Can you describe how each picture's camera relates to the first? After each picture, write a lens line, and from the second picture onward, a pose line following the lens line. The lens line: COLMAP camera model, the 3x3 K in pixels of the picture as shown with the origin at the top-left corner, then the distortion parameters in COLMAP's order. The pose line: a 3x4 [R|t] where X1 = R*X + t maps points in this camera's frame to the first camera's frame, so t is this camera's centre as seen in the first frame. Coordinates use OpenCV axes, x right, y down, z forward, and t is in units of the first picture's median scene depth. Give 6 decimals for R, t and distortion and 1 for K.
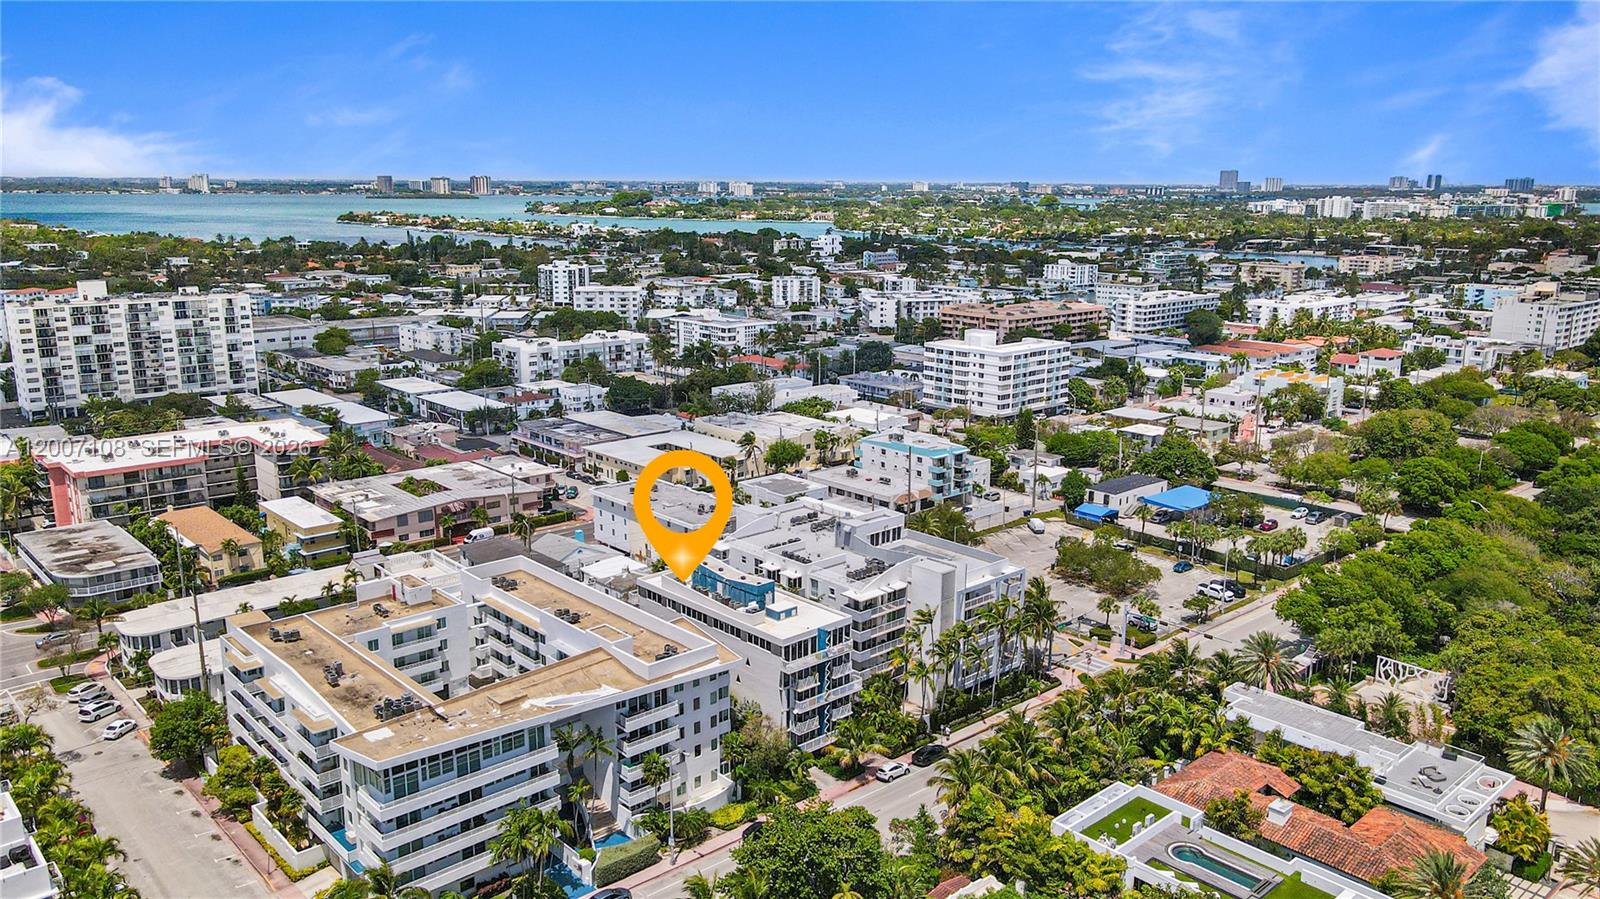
lens RADIAL K [[1195.5, 0, 778.9], [0, 1195.5, 447.2], [0, 0, 1]] dist [-0.026945, 0.052403]
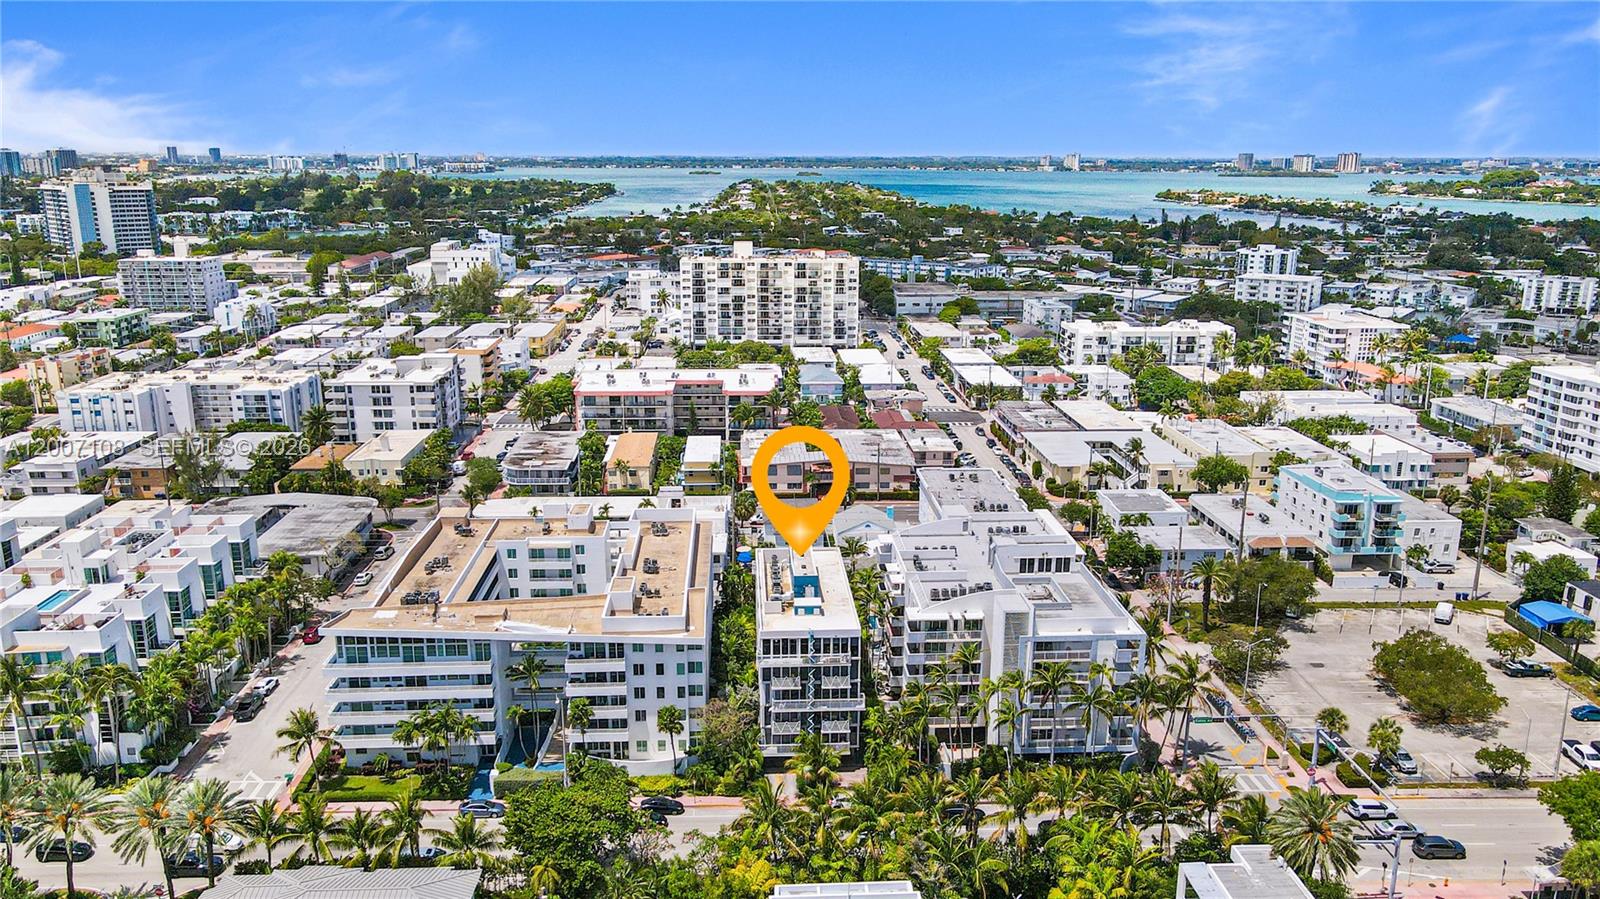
lens RADIAL K [[1195.5, 0, 778.9], [0, 1195.5, 447.2], [0, 0, 1]] dist [-0.026945, 0.052403]
pose [[0.767554, 0.147218, -0.623850, 0.233560], [-0.136140, 0.988504, 0.065771, -0.020287], [0.626361, 0.034448, 0.778772, 0.097518]]
